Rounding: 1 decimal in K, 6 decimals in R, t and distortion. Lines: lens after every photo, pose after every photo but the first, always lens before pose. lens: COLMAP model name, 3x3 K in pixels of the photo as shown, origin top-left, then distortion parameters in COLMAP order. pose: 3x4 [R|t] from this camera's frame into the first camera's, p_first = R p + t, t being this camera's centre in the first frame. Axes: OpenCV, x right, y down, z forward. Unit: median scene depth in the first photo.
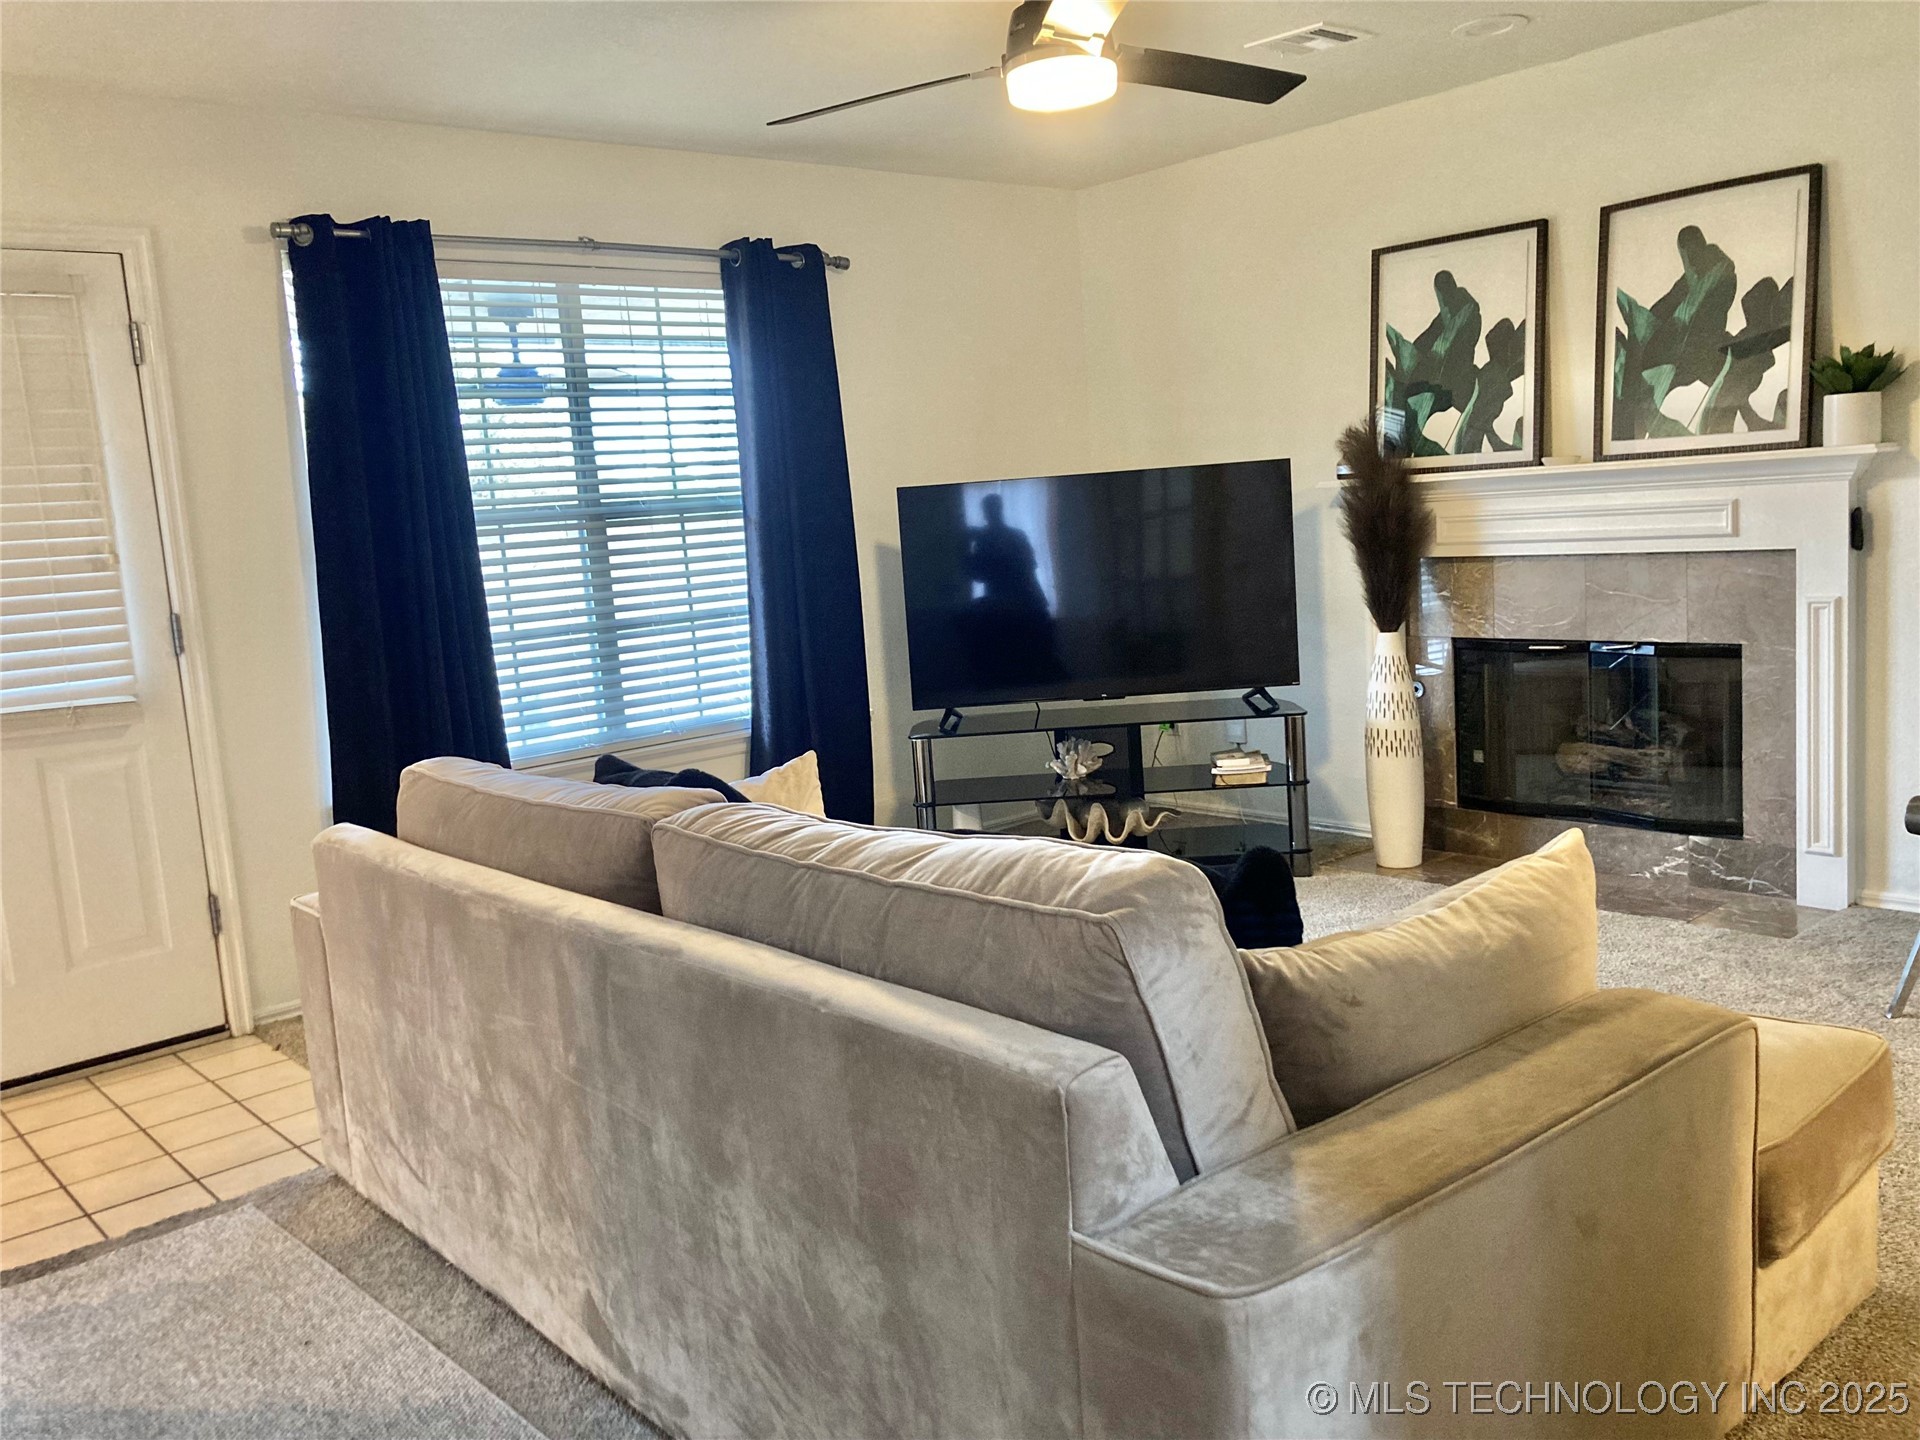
lens RADIAL K [[1577.9, 0, 968.4], [0, 1577.9, 686.1], [0, 0, 1]] dist [0.009792, 0.013164]
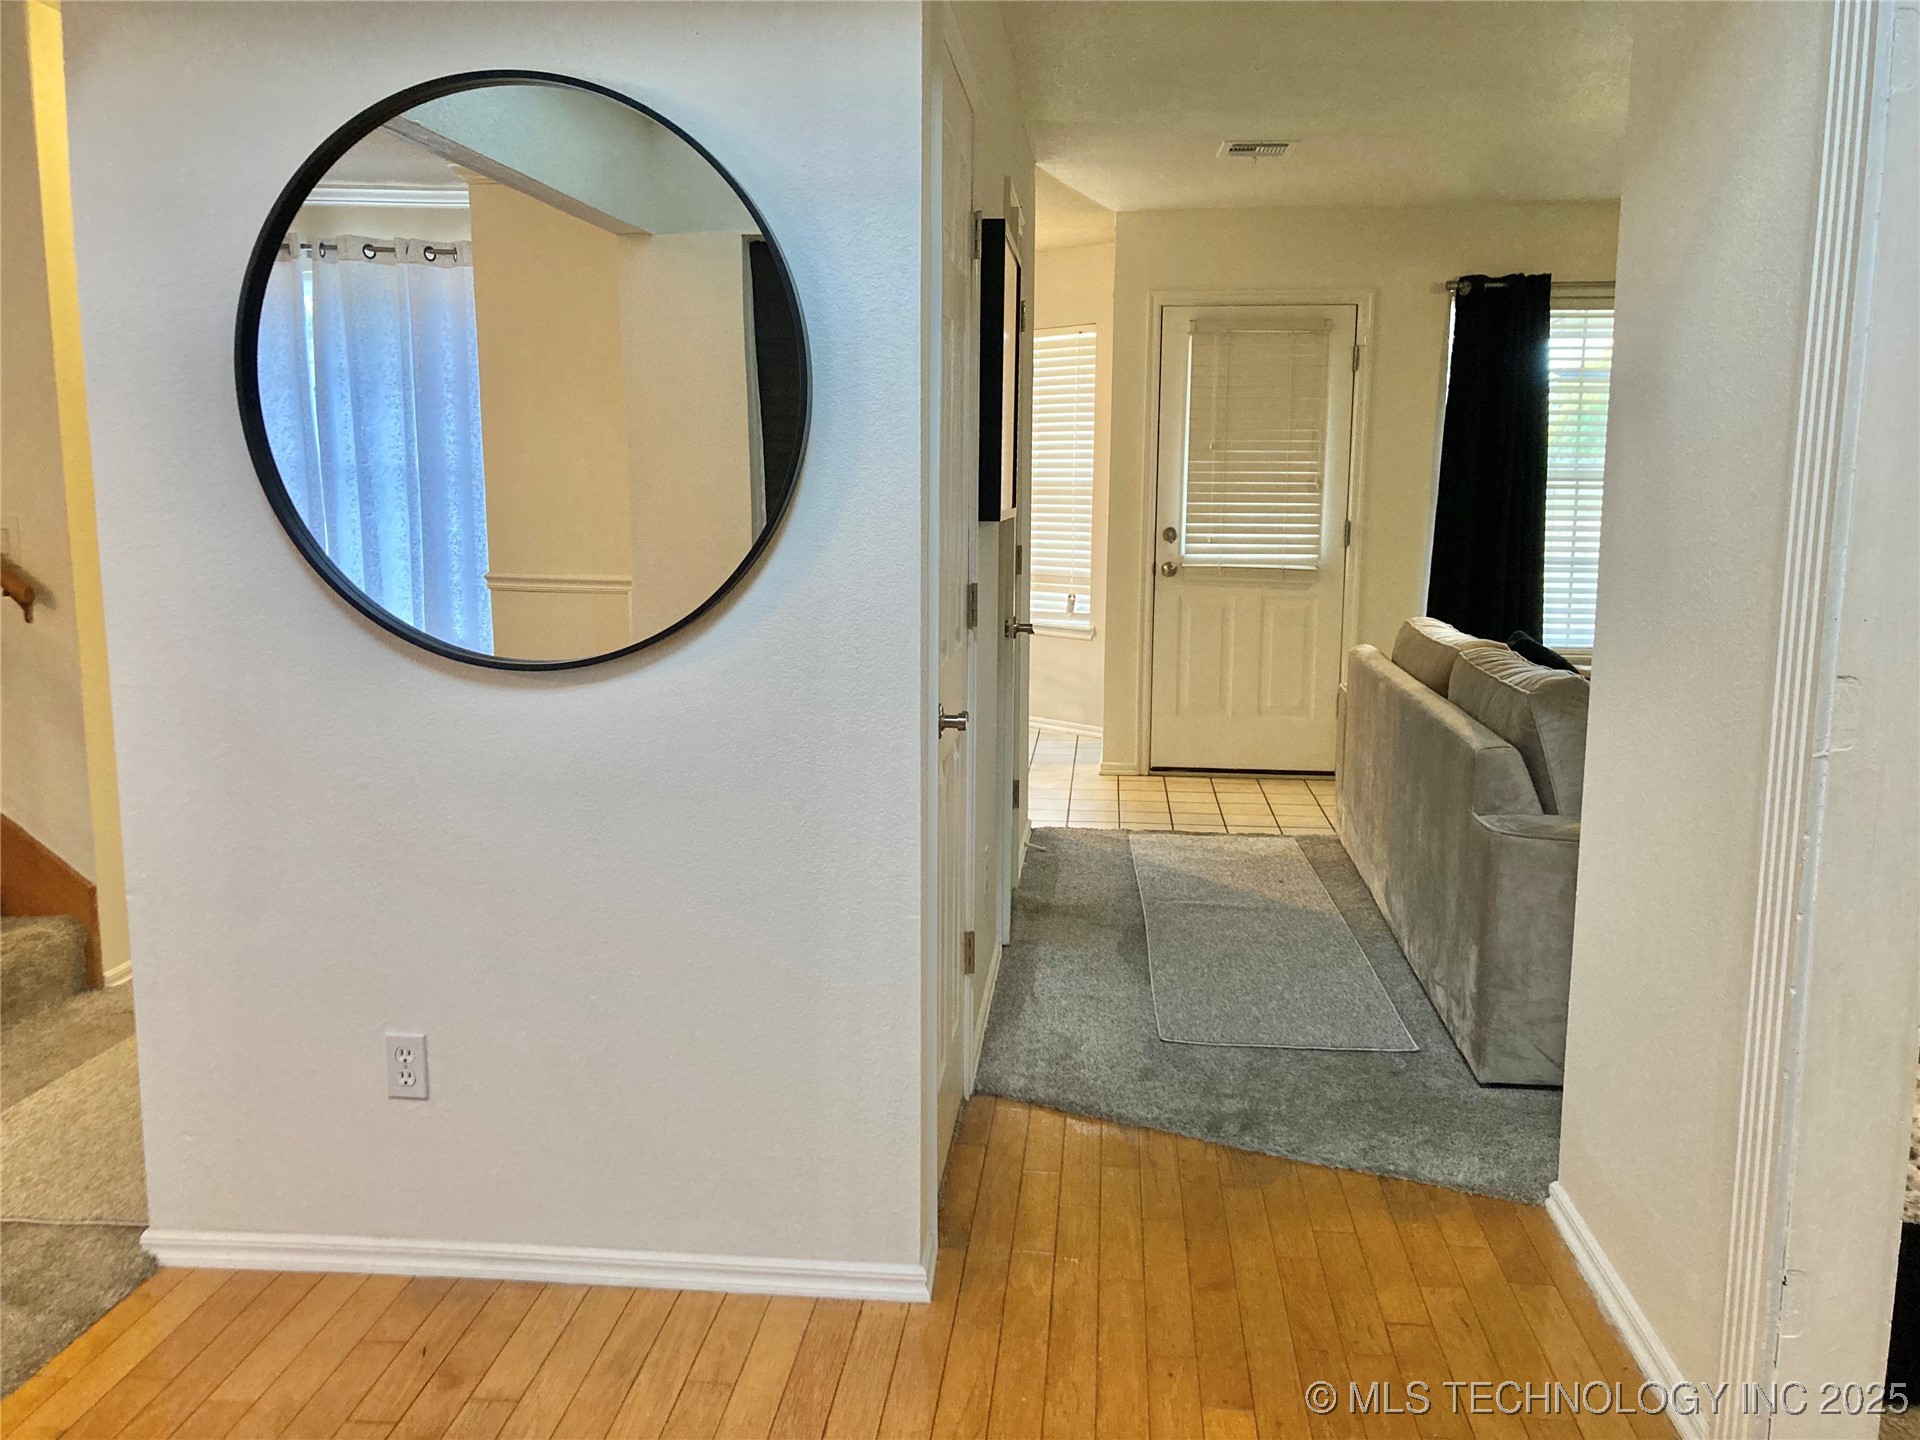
lens RADIAL K [[1577.9, 0, 968.4], [0, 1577.9, 686.1], [0, 0, 1]] dist [0.009792, 0.013164]
pose [[0.682657, 0.176540, -0.709093, 0.442928], [-0.144165, 0.983843, 0.106153, 0.006130], [0.716377, 0.029760, 0.697079, -0.447200]]
